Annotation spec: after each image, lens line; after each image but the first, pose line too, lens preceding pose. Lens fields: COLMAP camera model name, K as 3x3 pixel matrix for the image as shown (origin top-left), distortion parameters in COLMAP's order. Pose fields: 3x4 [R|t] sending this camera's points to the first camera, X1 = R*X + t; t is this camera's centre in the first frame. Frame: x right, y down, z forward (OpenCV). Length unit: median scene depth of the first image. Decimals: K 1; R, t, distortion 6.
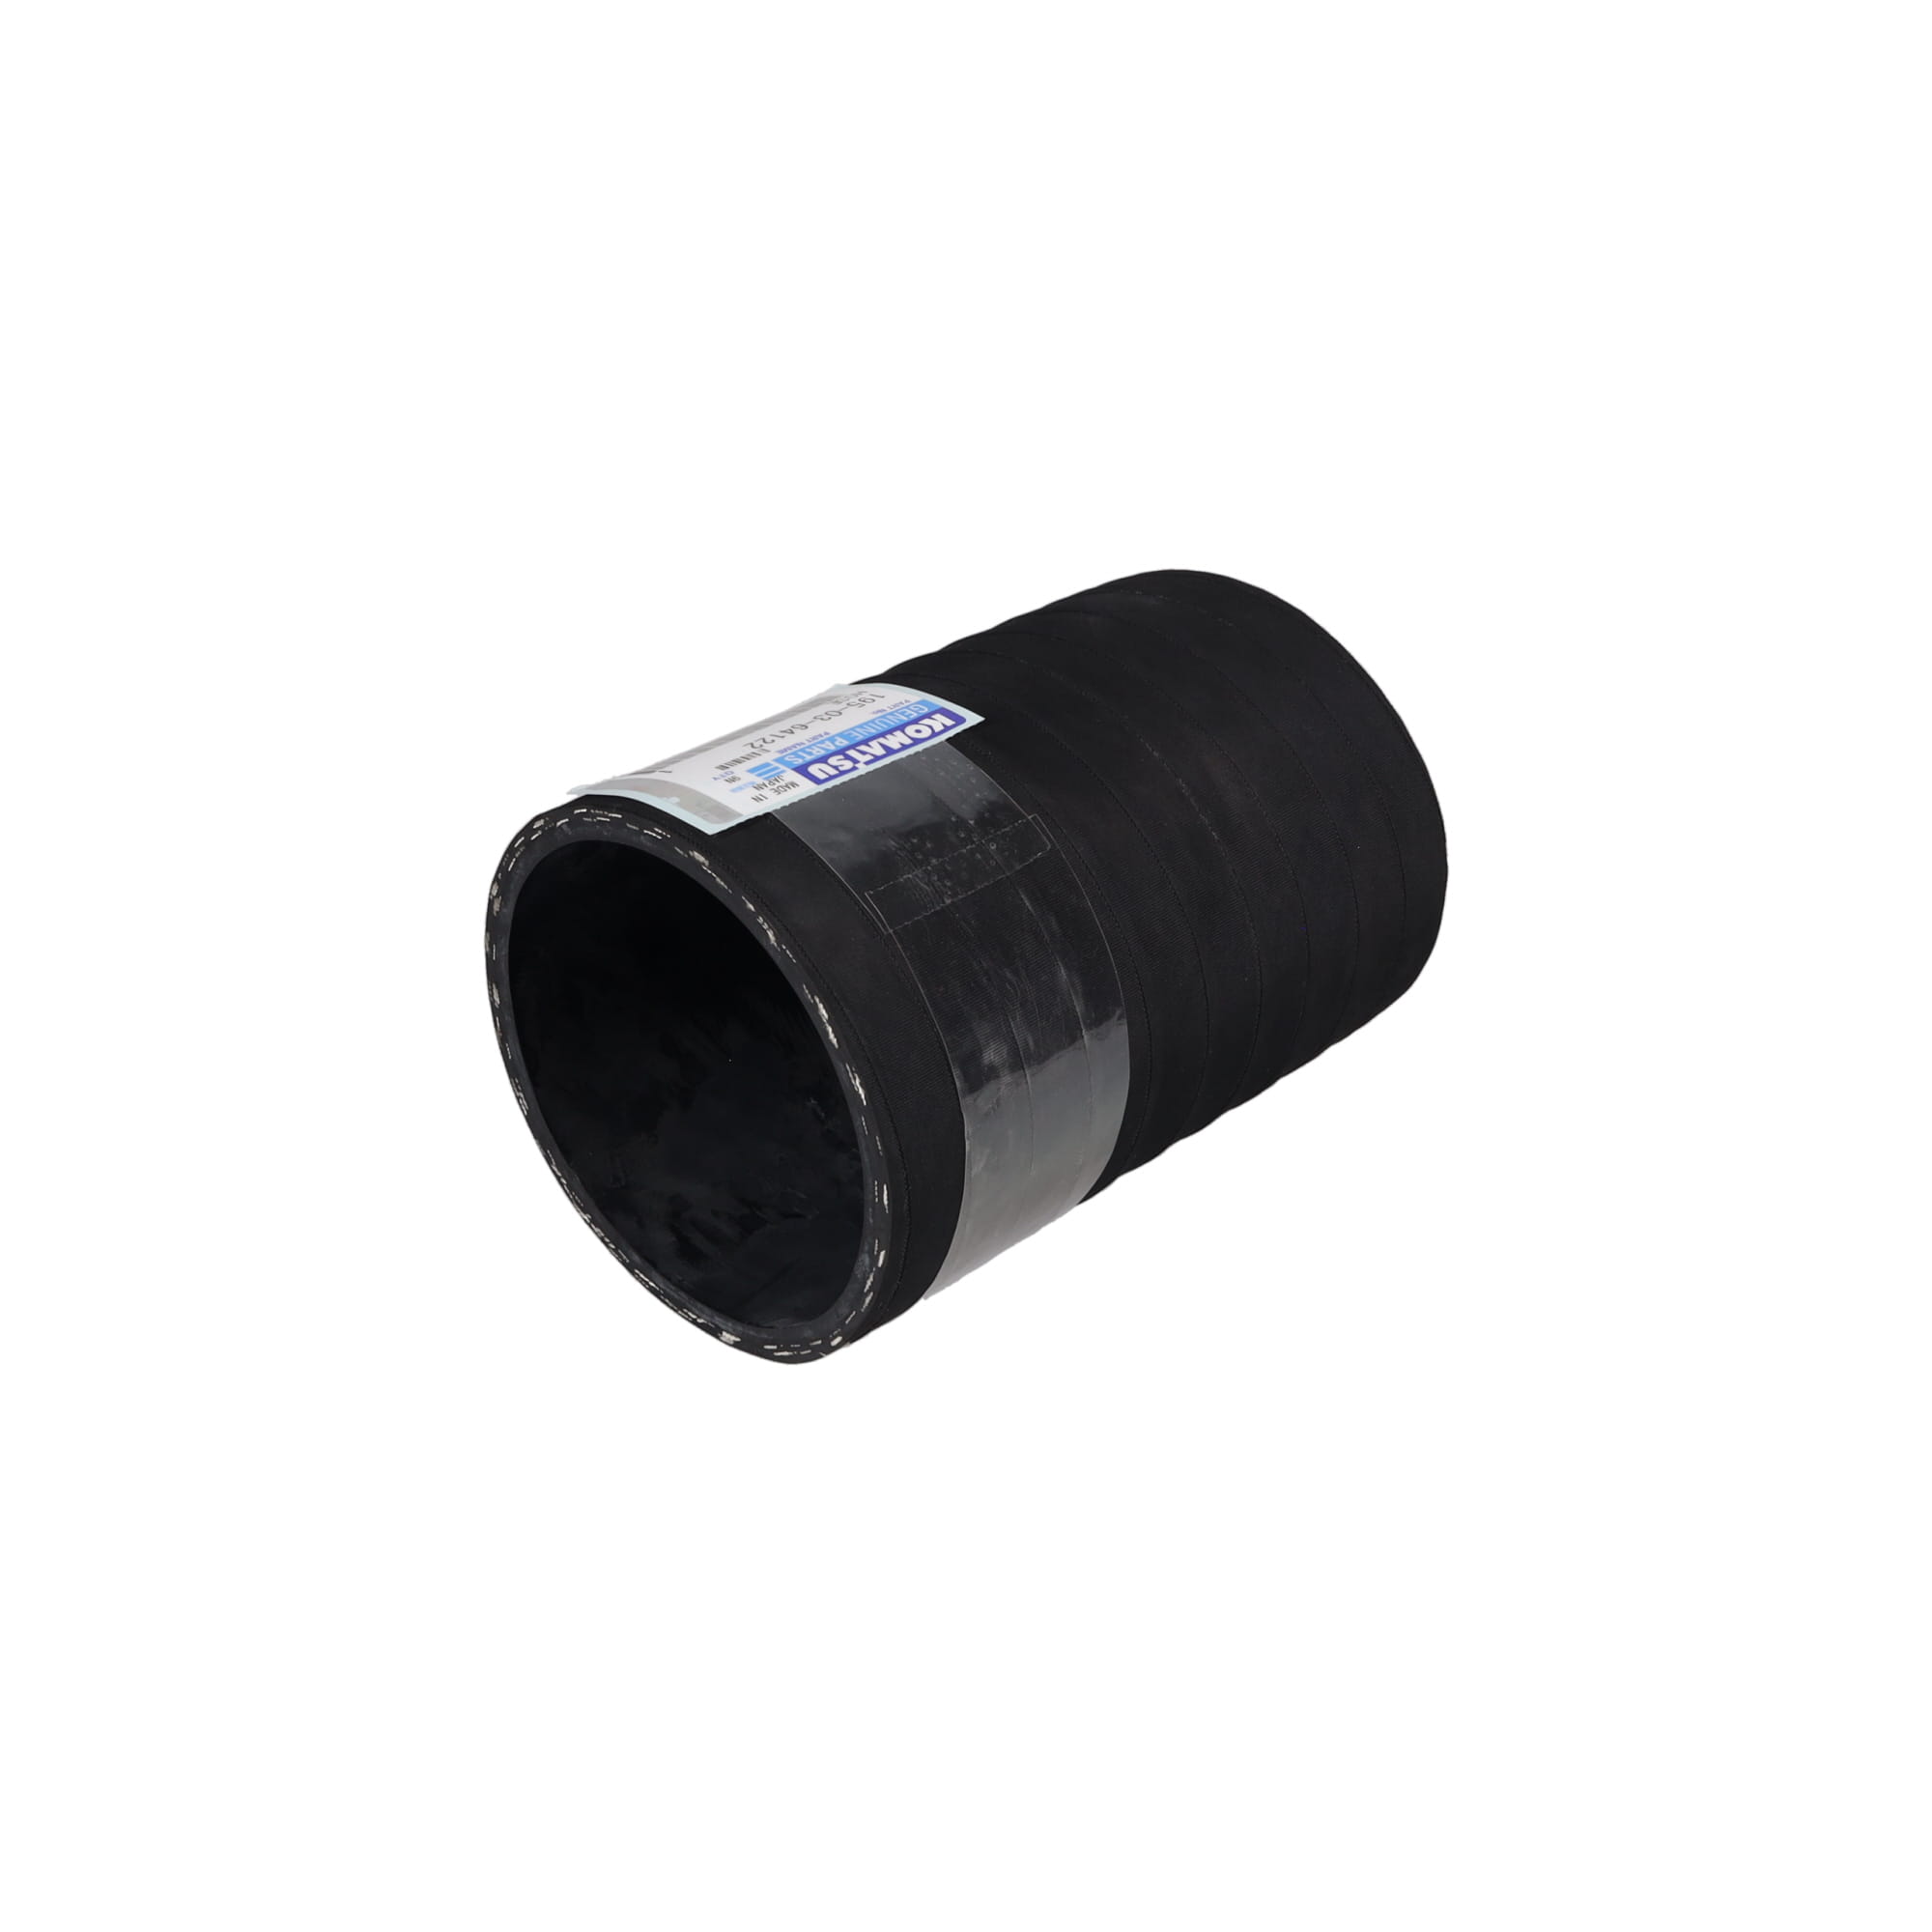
lens RADIAL K [[2764.1, 0, 966.0], [0, 2764.1, 966.0], [0, 0, 1]] dist [-0.007044, -0.003451]
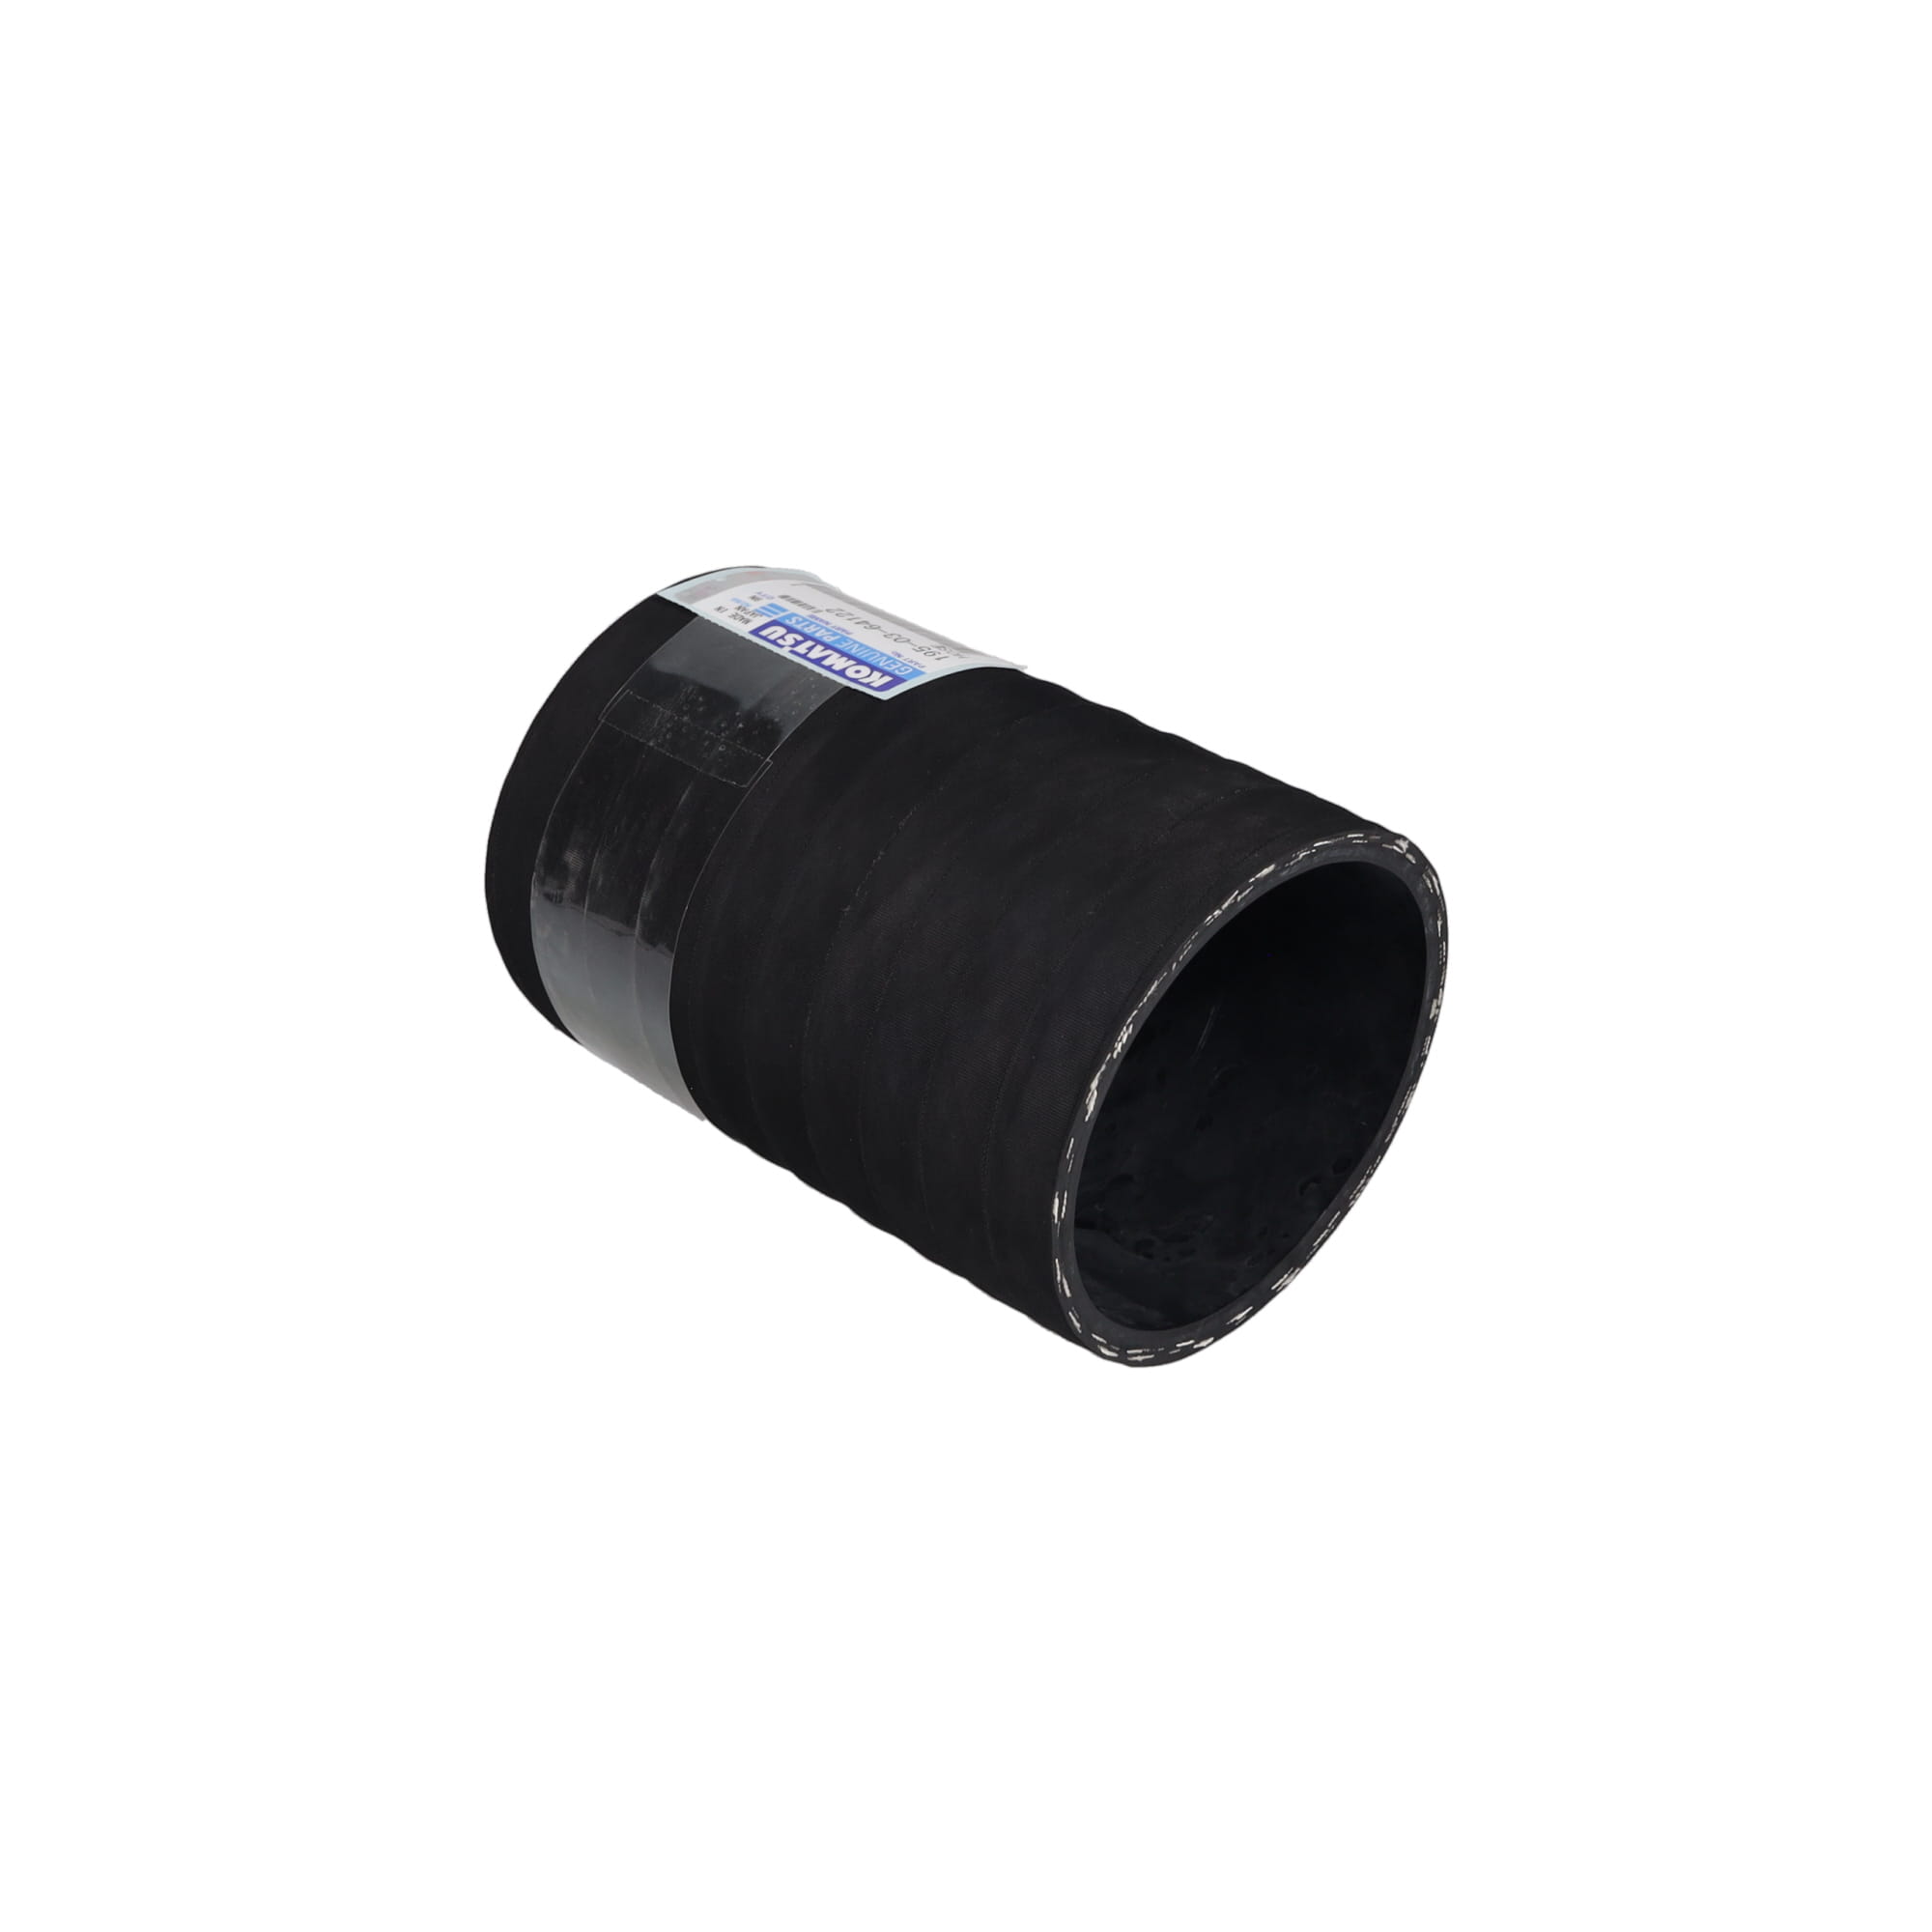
lens RADIAL K [[2764.1, 0, 966.0], [0, 2764.1, 966.0], [0, 0, 1]] dist [-0.007044, -0.003451]
pose [[0.013258, 0.515156, -0.856994, 0.968253], [-0.530447, 0.730152, 0.430702, -0.490782], [0.847614, 0.448879, 0.282943, 0.804594]]
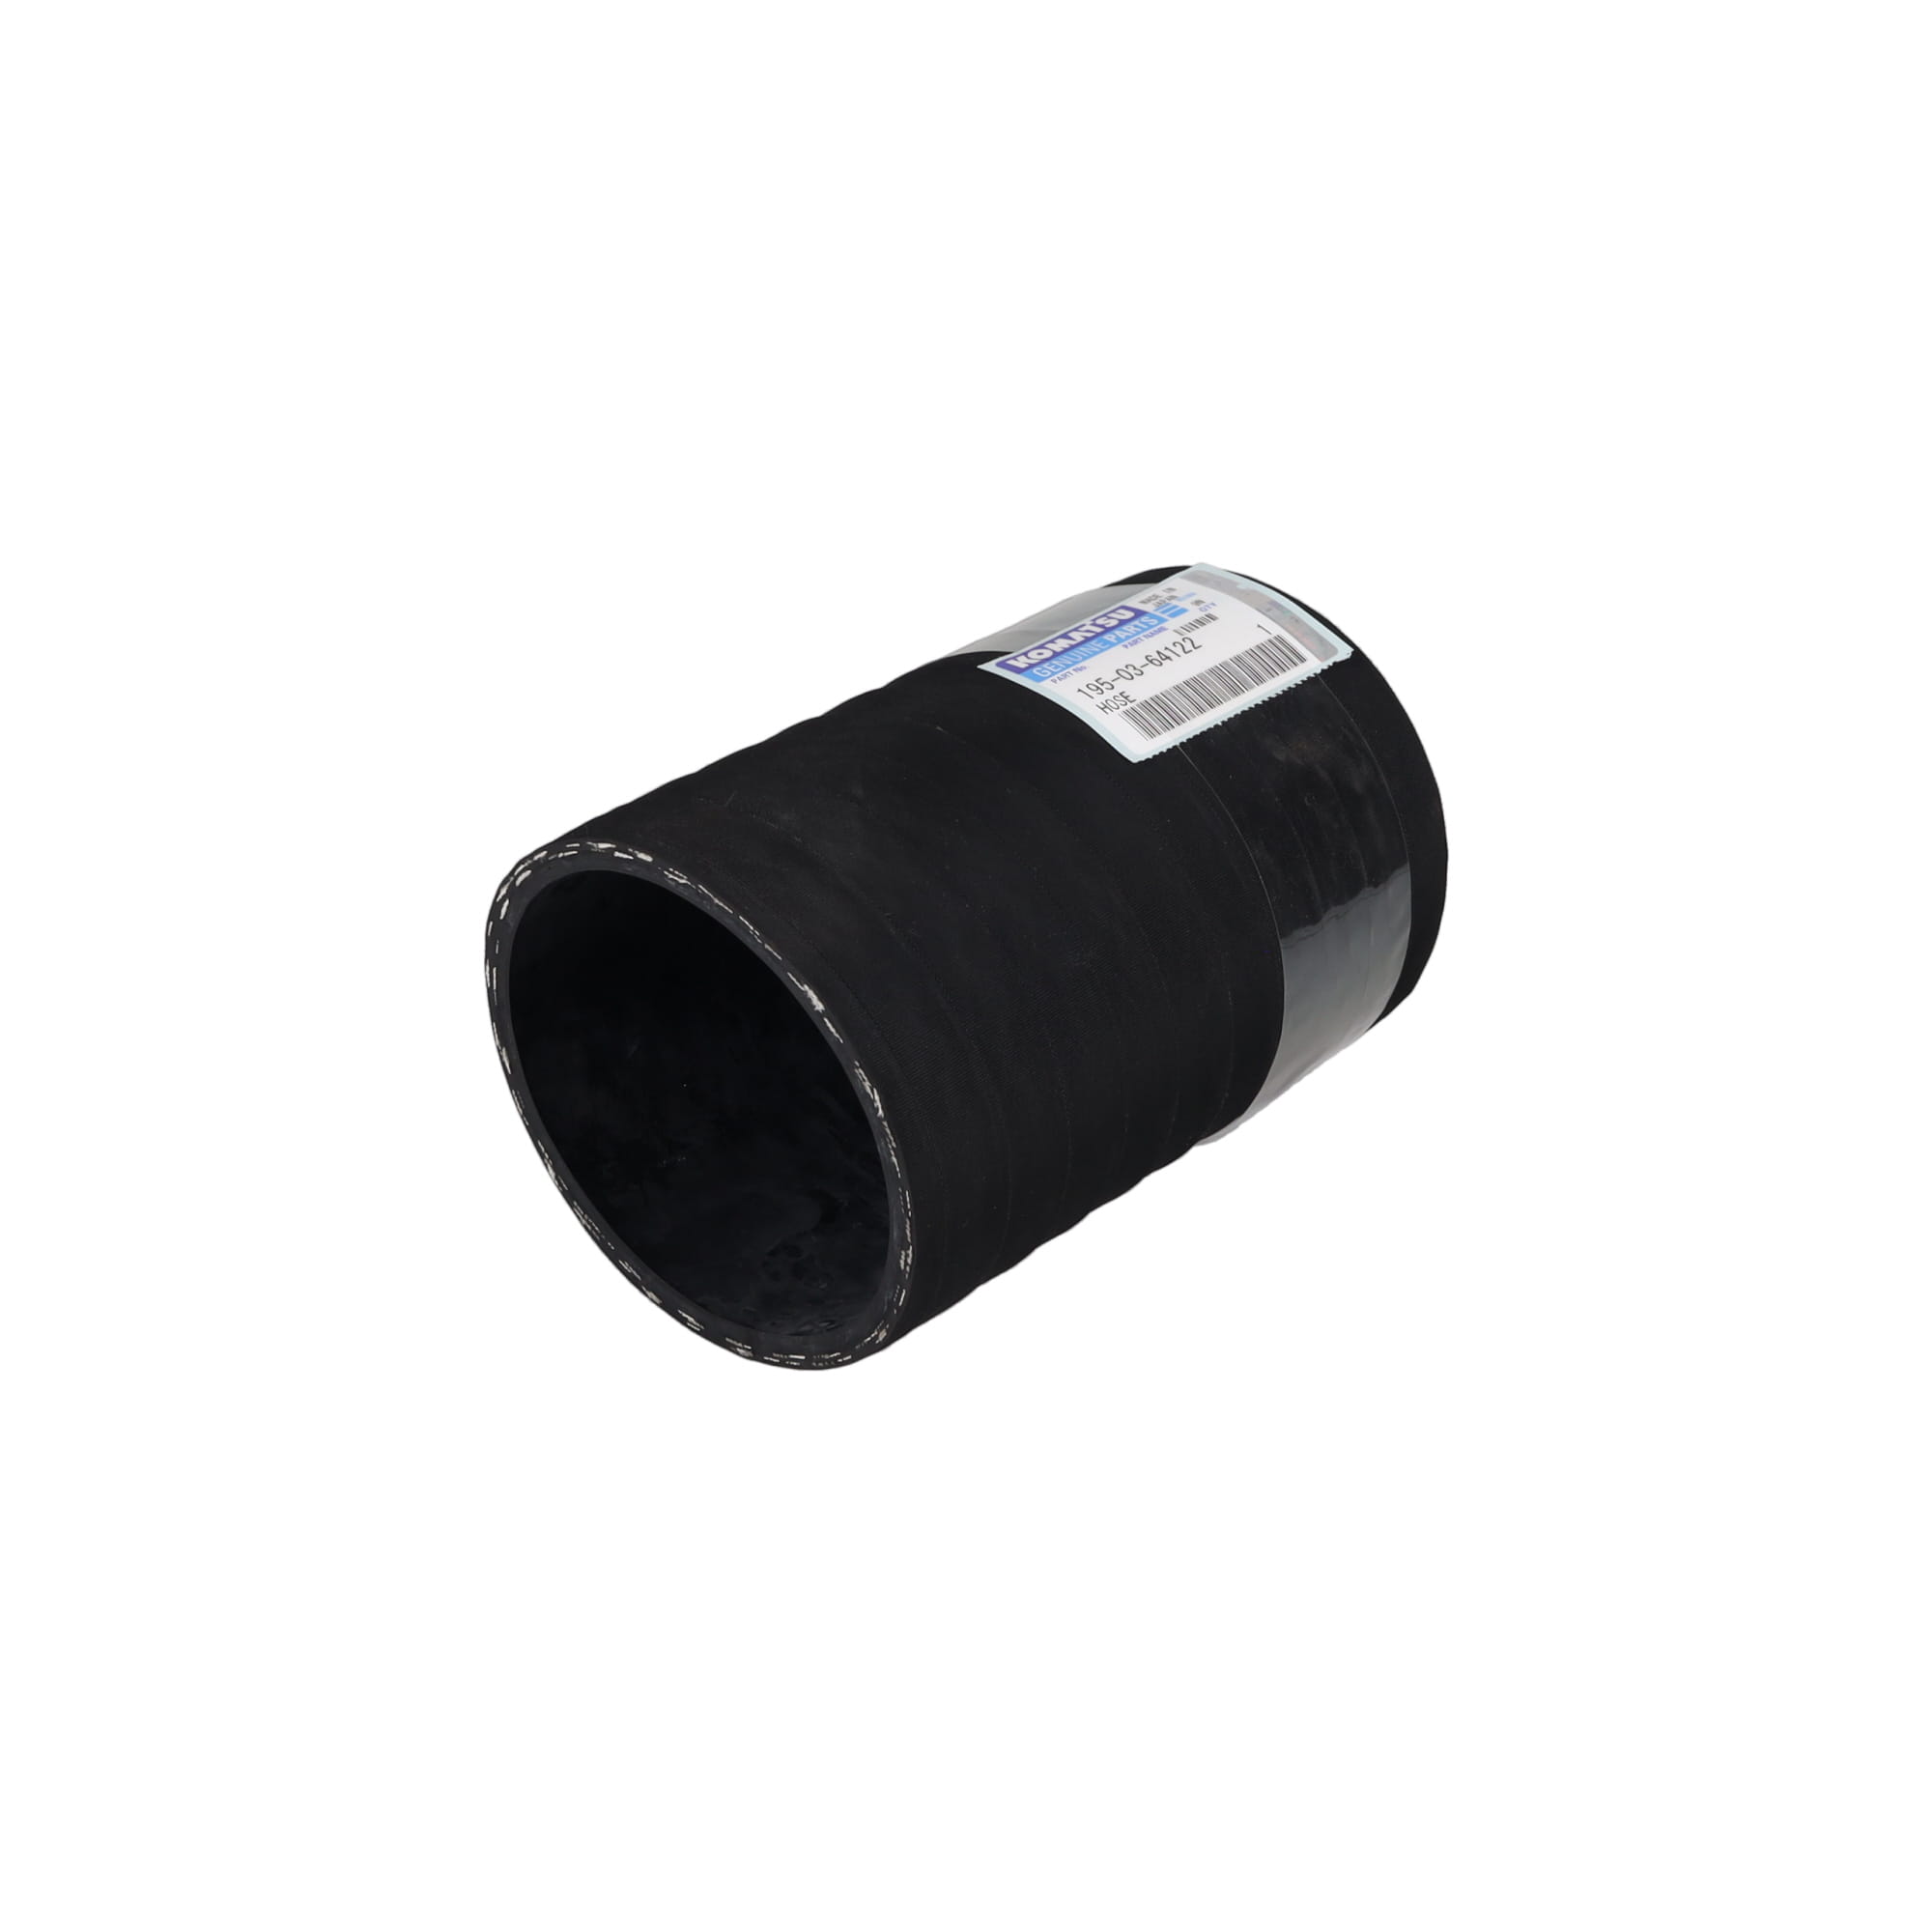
lens RADIAL K [[2764.1, 0, 966.0], [0, 2764.1, 966.0], [0, 0, 1]] dist [-0.007044, -0.003451]
pose [[-0.999916, 0.004503, -0.012152, 0.025144], [-0.008750, 0.457051, 0.889398, -0.994700], [0.009559, 0.889429, -0.456973, 1.626594]]
